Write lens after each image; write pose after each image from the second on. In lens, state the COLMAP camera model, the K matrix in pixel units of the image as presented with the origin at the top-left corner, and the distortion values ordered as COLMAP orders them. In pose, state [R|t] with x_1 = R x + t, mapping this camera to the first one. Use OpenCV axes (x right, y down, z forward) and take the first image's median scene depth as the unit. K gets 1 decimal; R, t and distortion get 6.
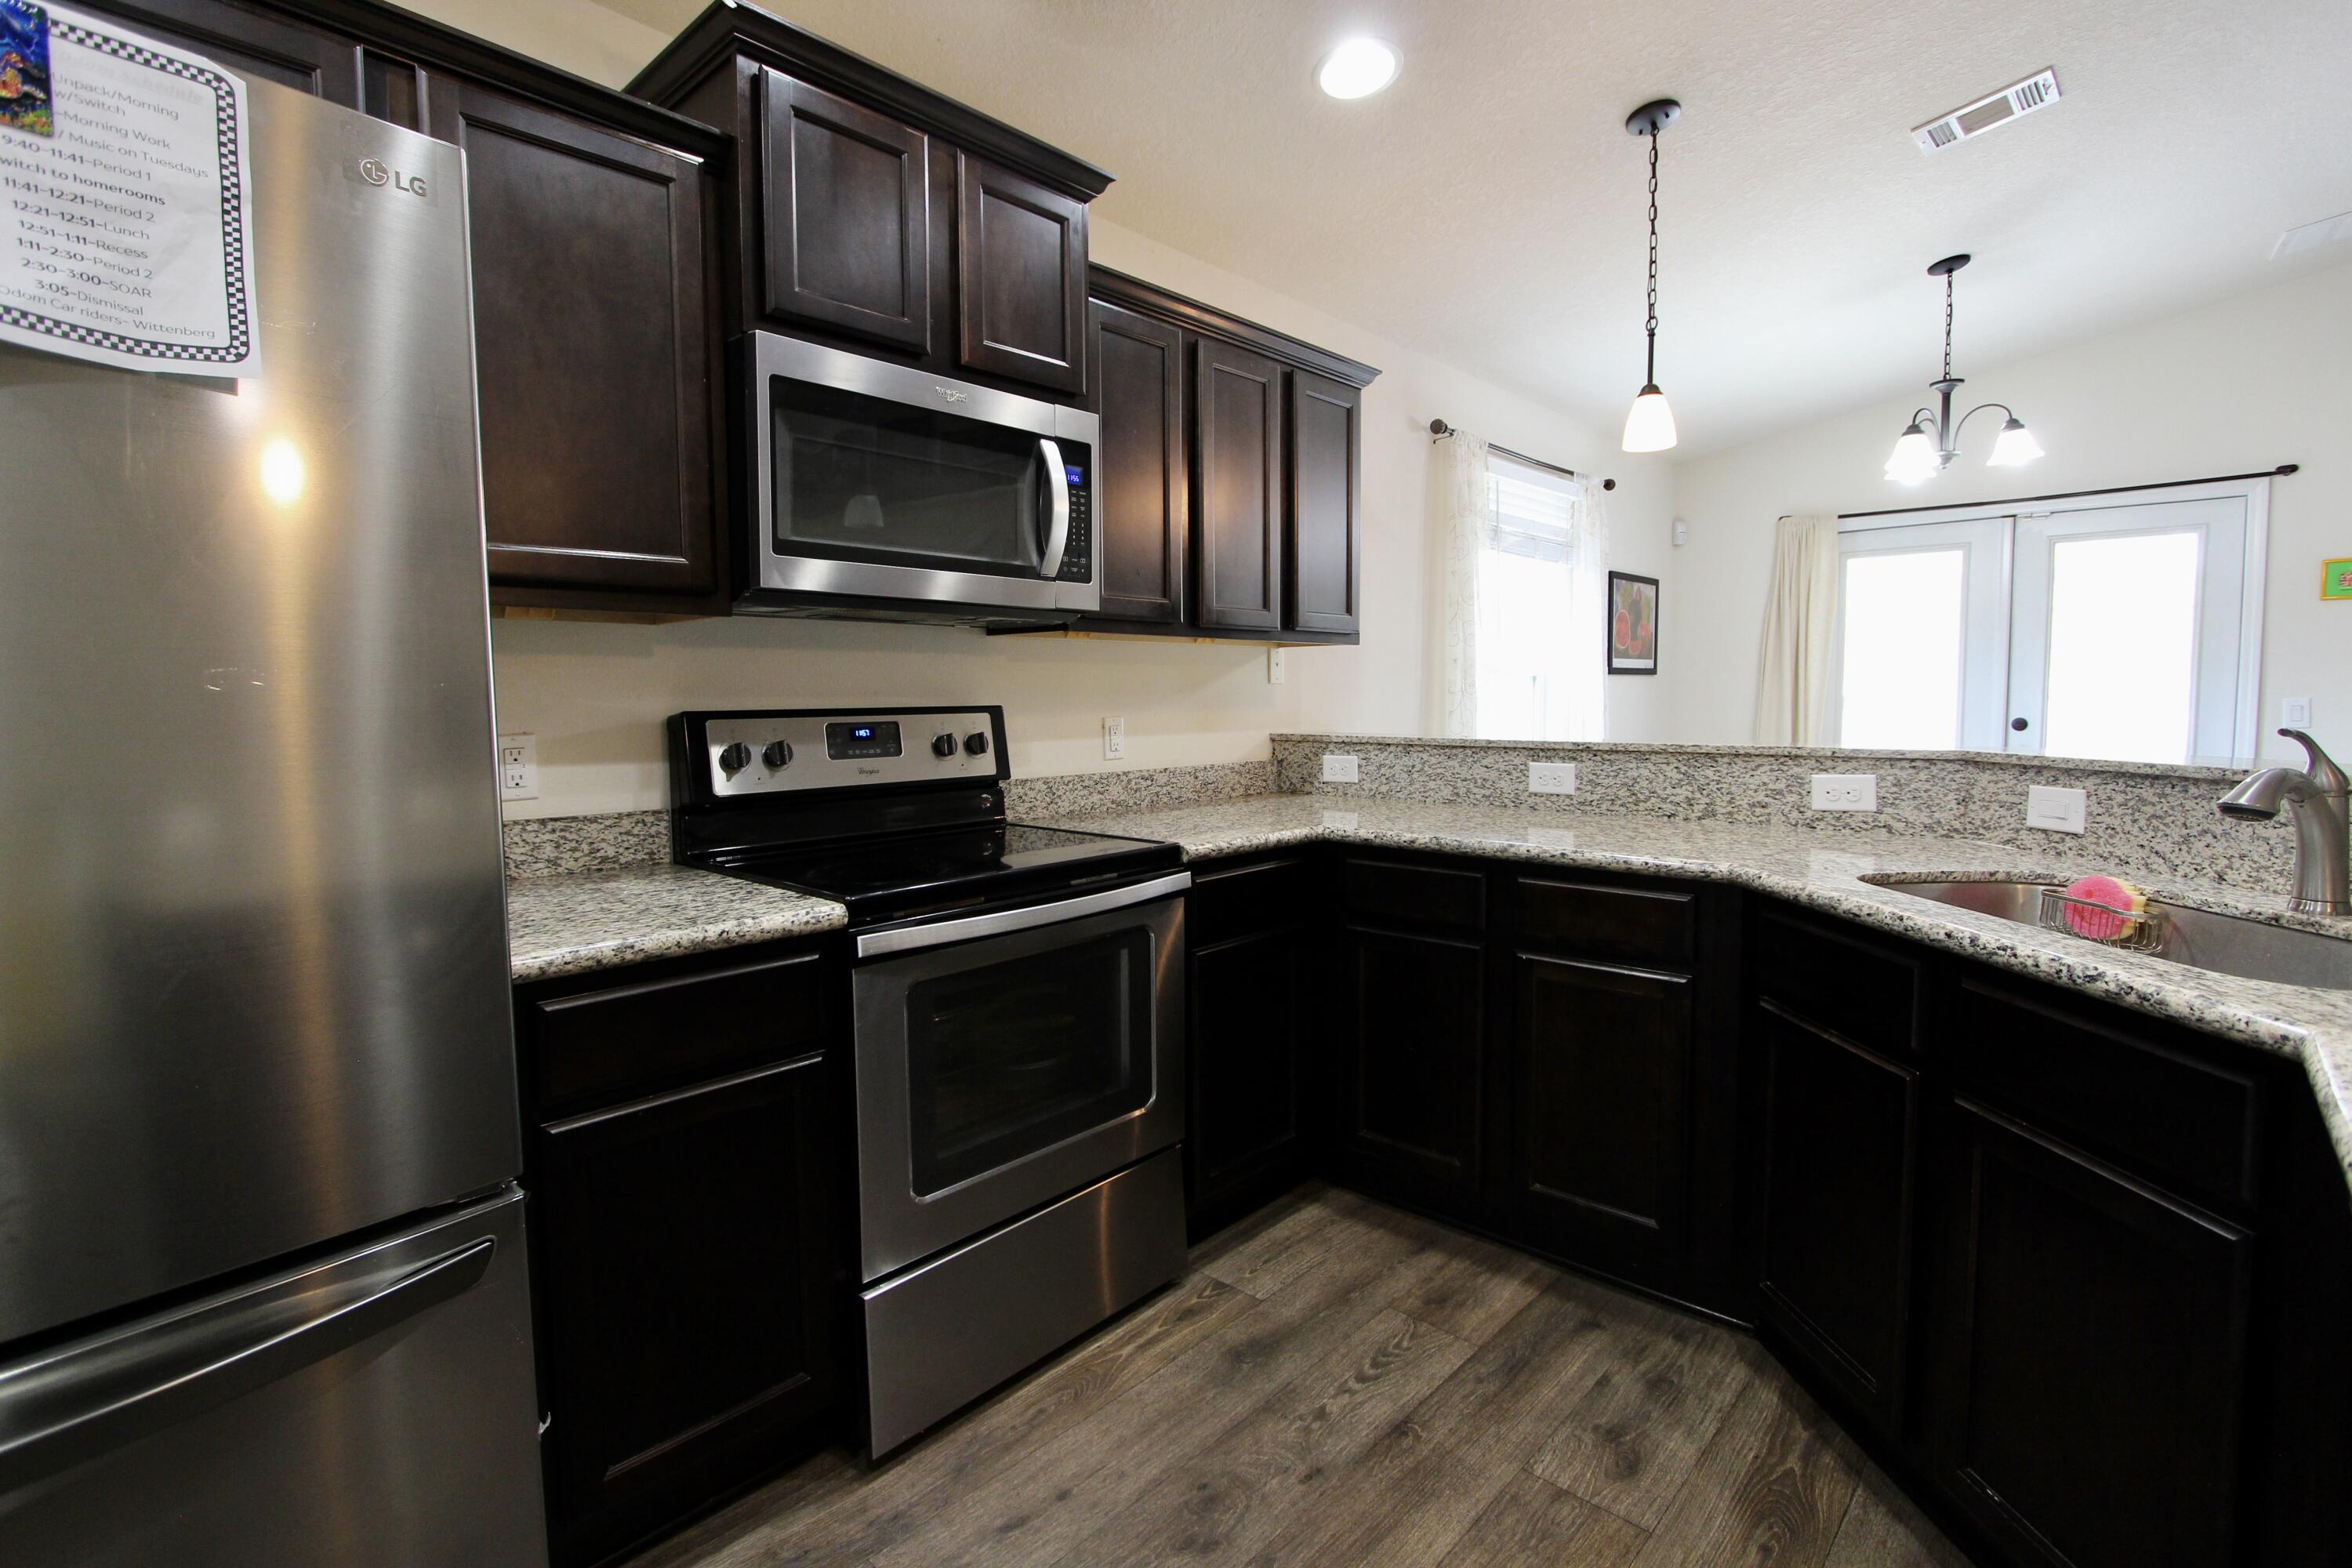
lens RADIAL K [[1087.2, 0, 1175.7], [0, 1087.2, 779.5], [0, 0, 1]] dist [-0.016406, 0.002231]
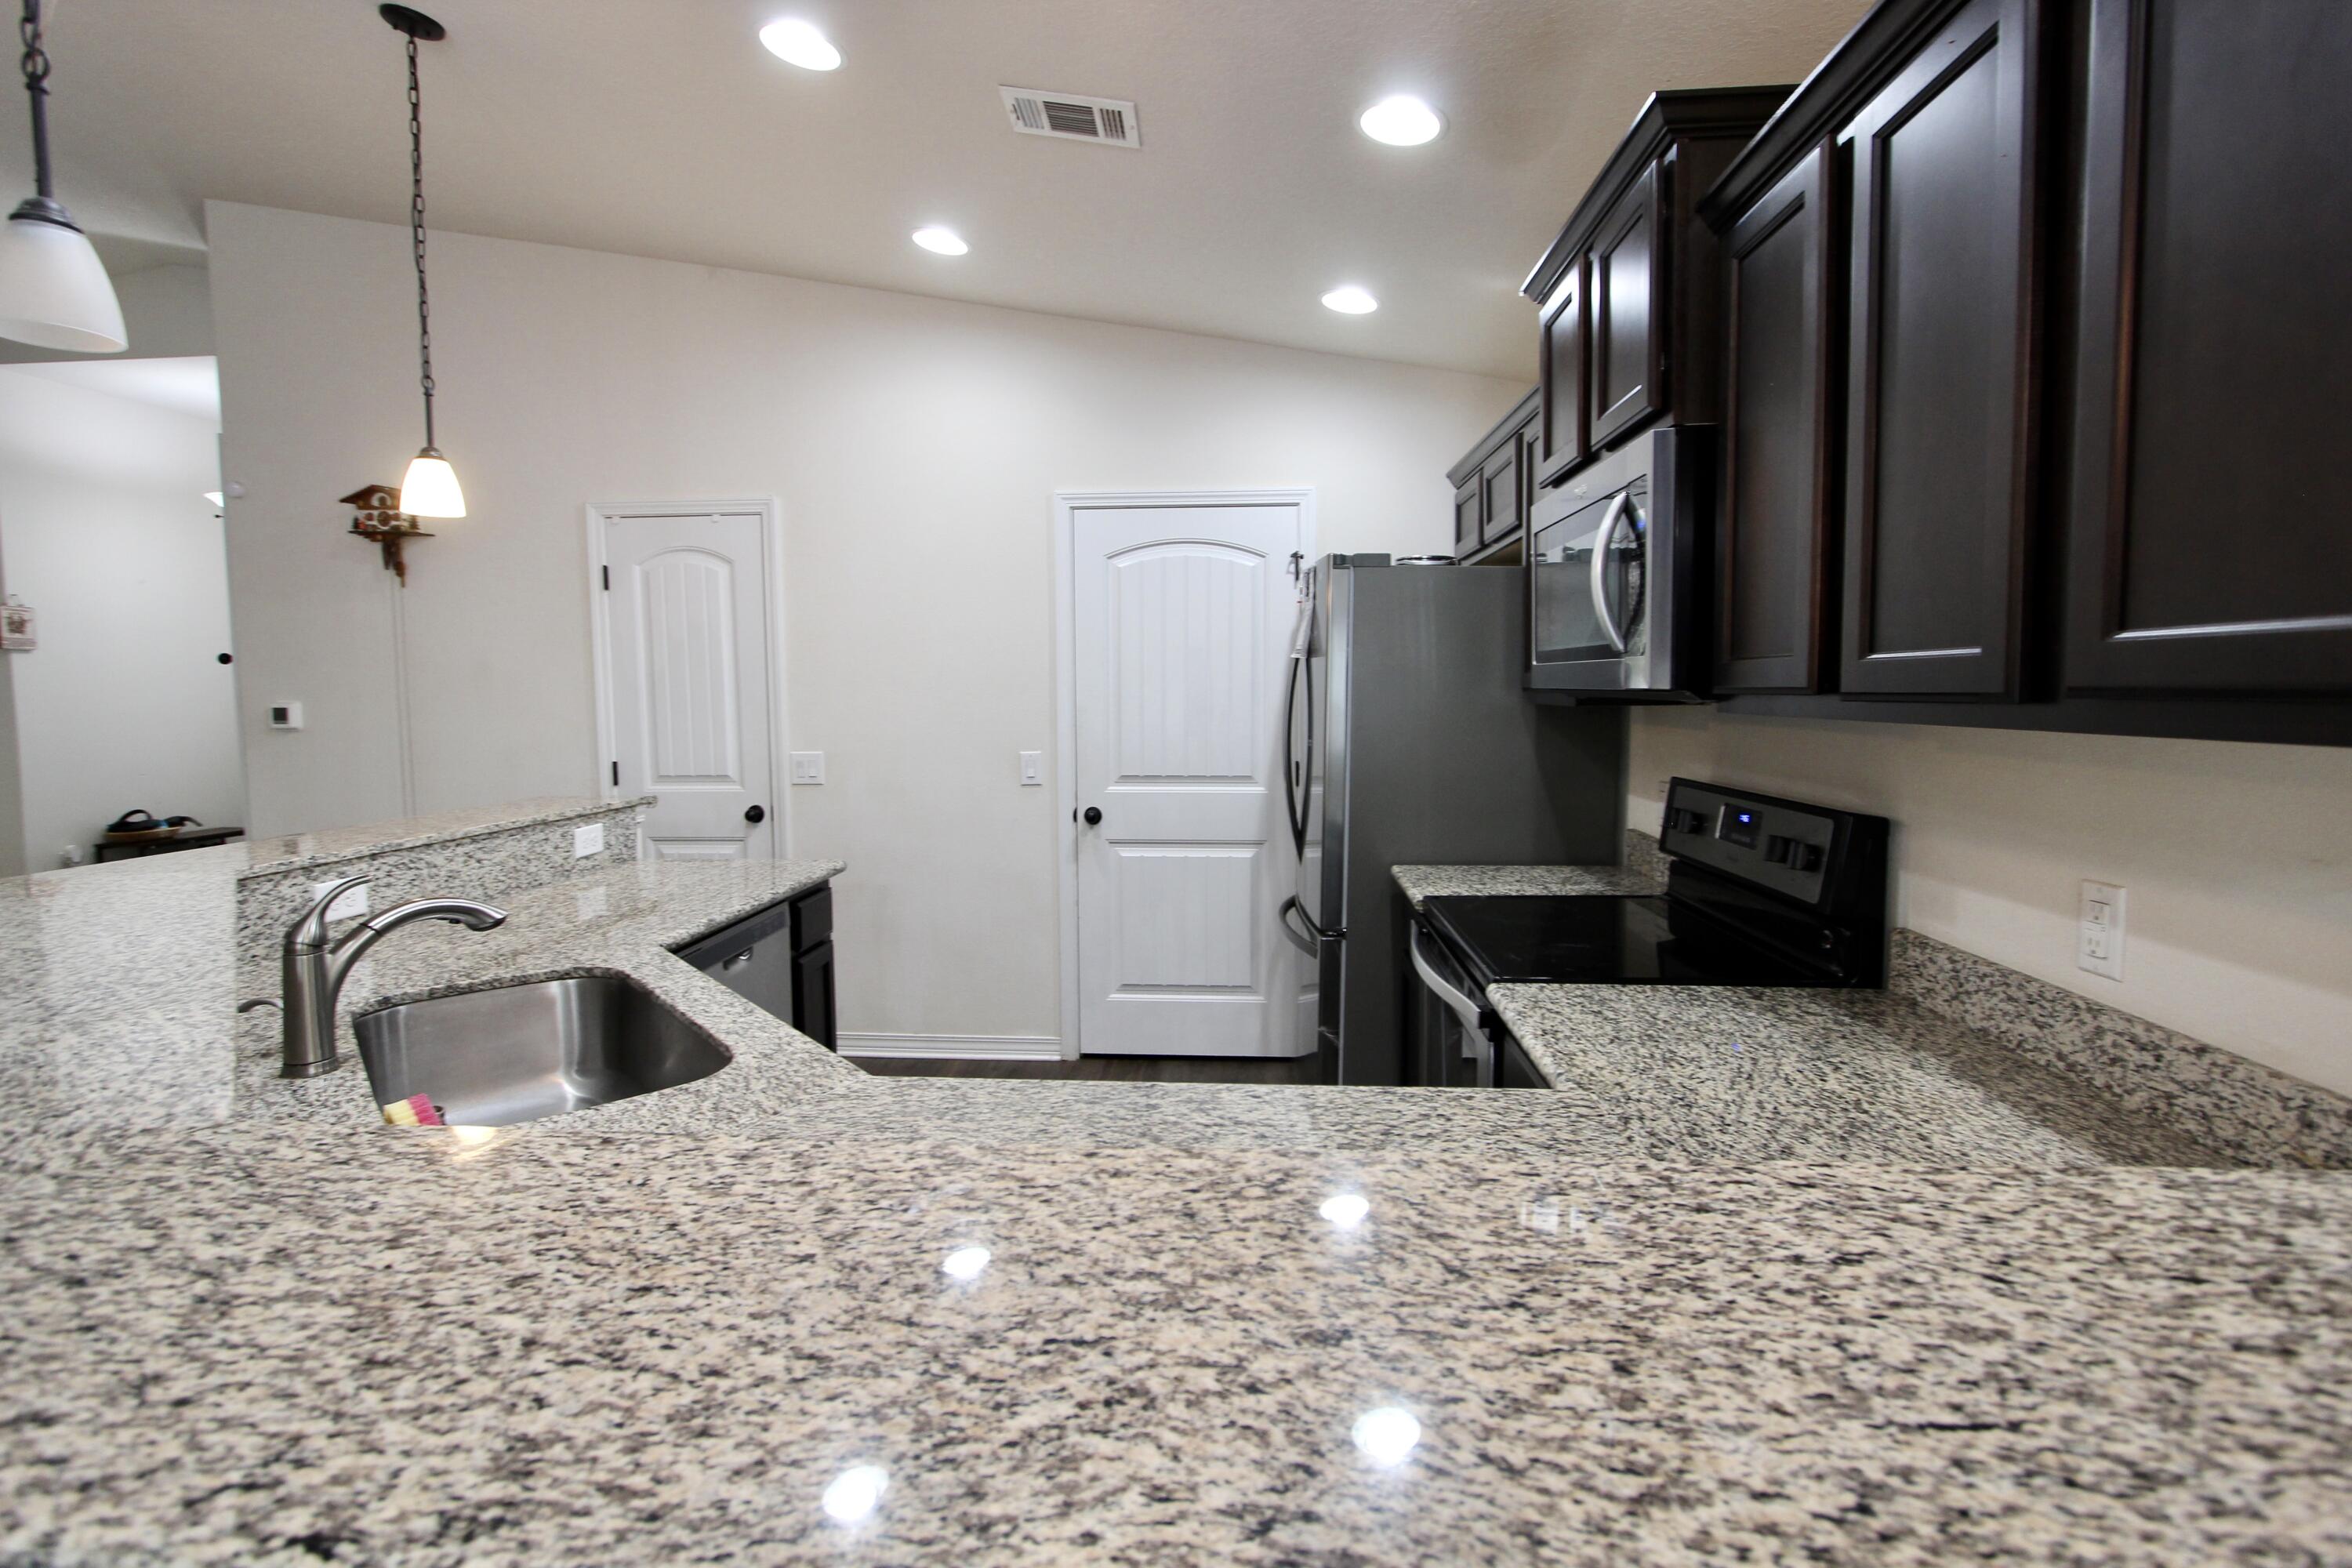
lens RADIAL K [[1096.3, 0, 1173.4], [0, 1096.3, 771.7], [0, 0, 1]] dist [-0.015043, 0.001940]
pose [[-0.778942, 0.060625, -0.624159, 0.611074], [-0.036513, 0.989243, 0.141654, -0.178135], [0.626032, 0.133130, -0.768349, 1.274901]]
